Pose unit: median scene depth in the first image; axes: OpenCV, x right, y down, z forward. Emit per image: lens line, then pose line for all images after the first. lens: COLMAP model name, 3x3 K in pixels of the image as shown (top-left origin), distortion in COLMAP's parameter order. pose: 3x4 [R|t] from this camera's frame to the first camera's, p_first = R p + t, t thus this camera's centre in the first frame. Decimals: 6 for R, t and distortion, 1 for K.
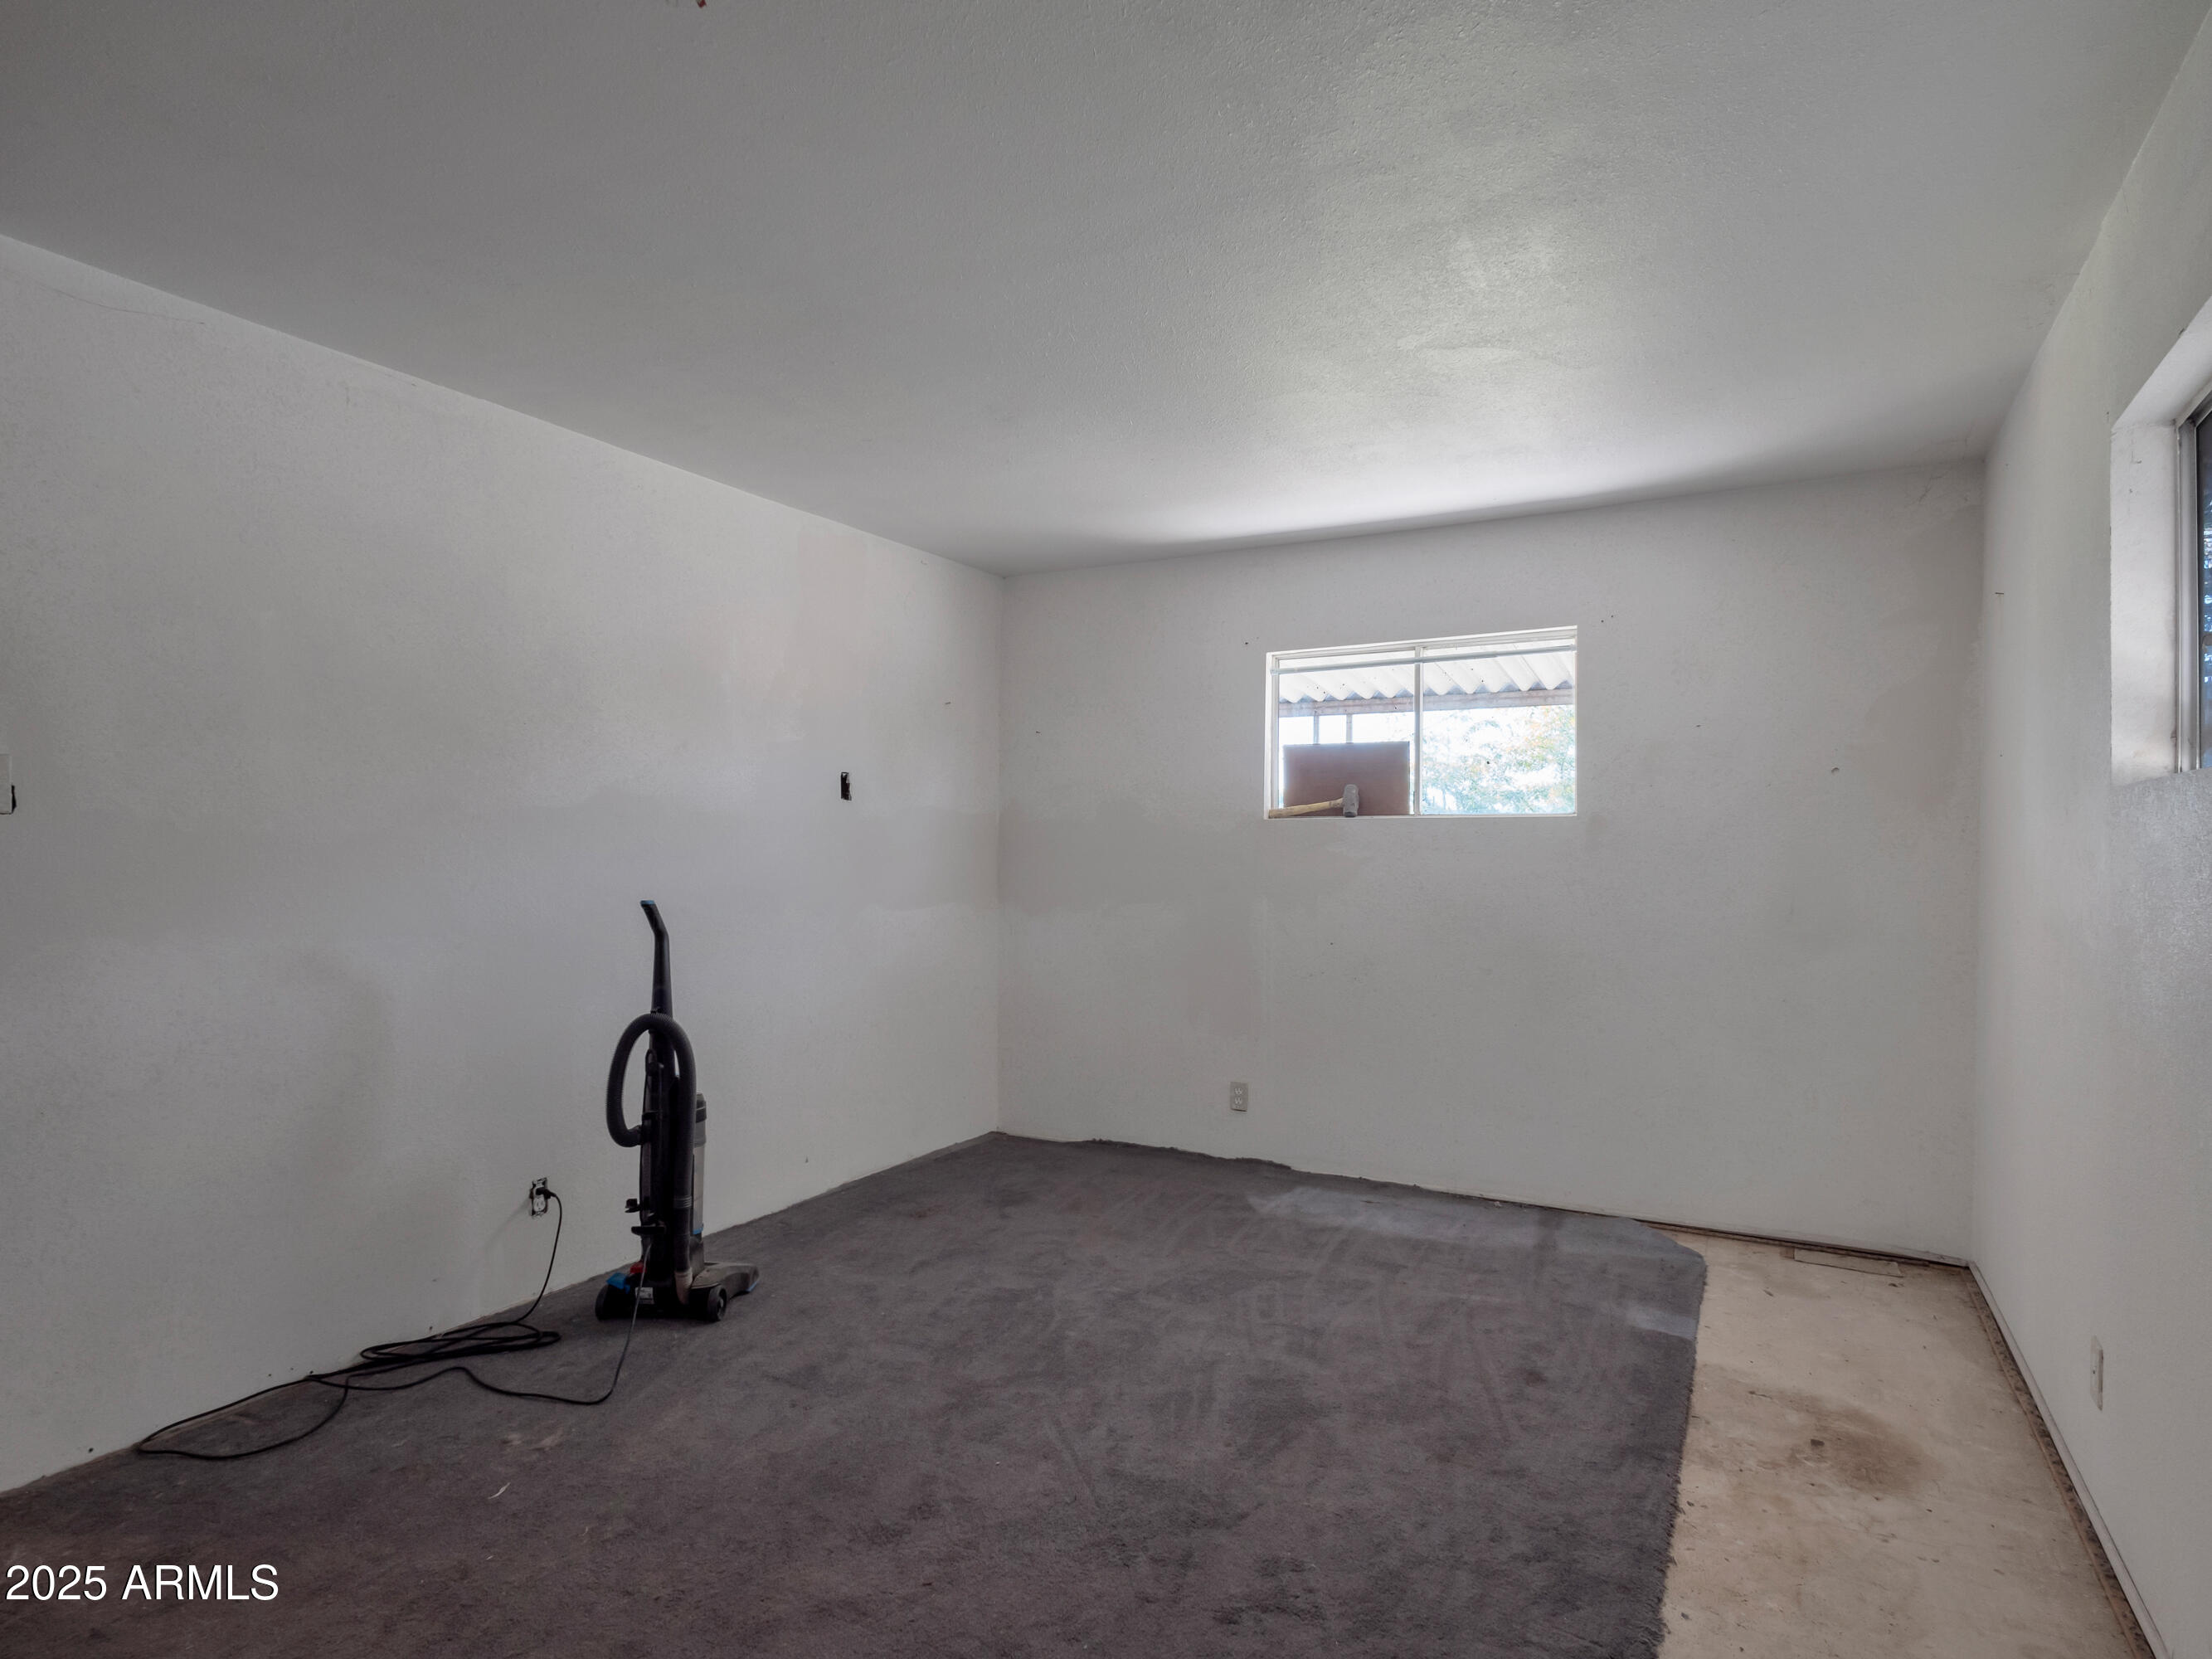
lens RADIAL K [[1227.3, 0, 1111.2], [0, 1227.3, 826.7], [0, 0, 1]] dist [-0.009275, 0.003543]
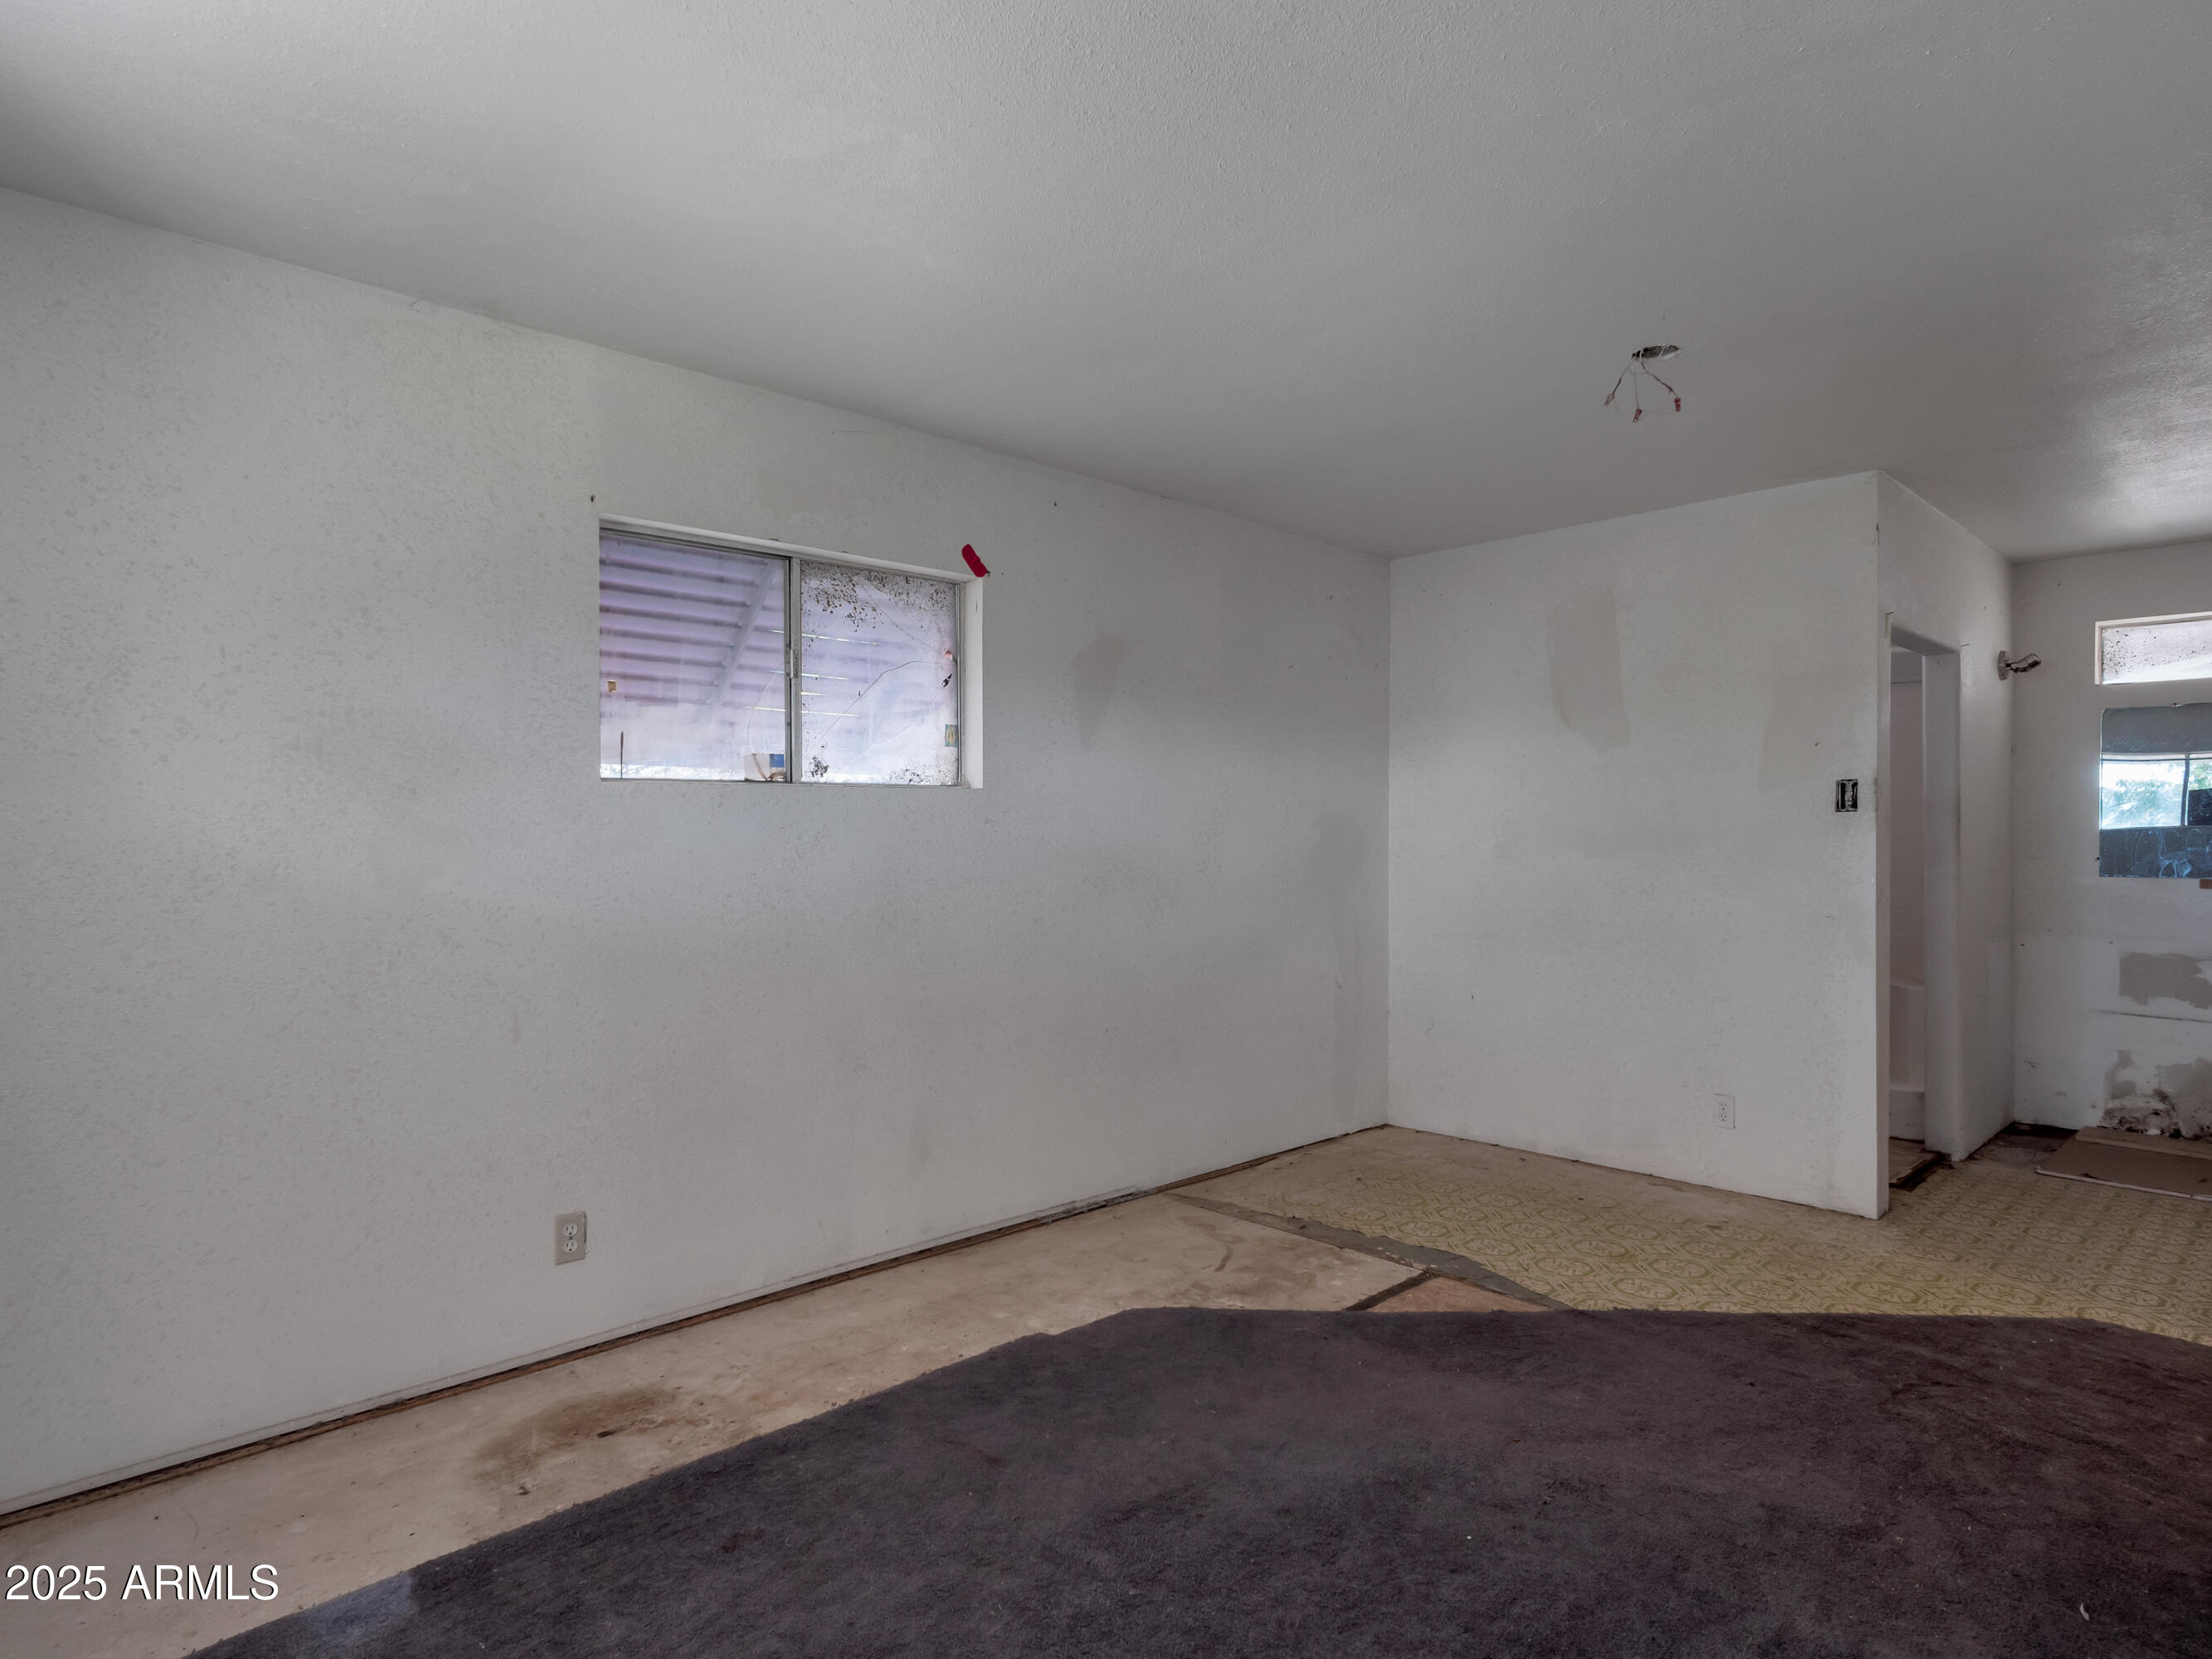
lens RADIAL K [[1227.3, 0, 1111.2], [0, 1227.3, 826.7], [0, 0, 1]] dist [-0.009275, 0.003543]
pose [[-0.953627, -0.008473, 0.300871, -0.073502], [-0.013857, 0.999780, -0.015765, 0.018054], [-0.300671, -0.019203, -0.953535, 1.302157]]
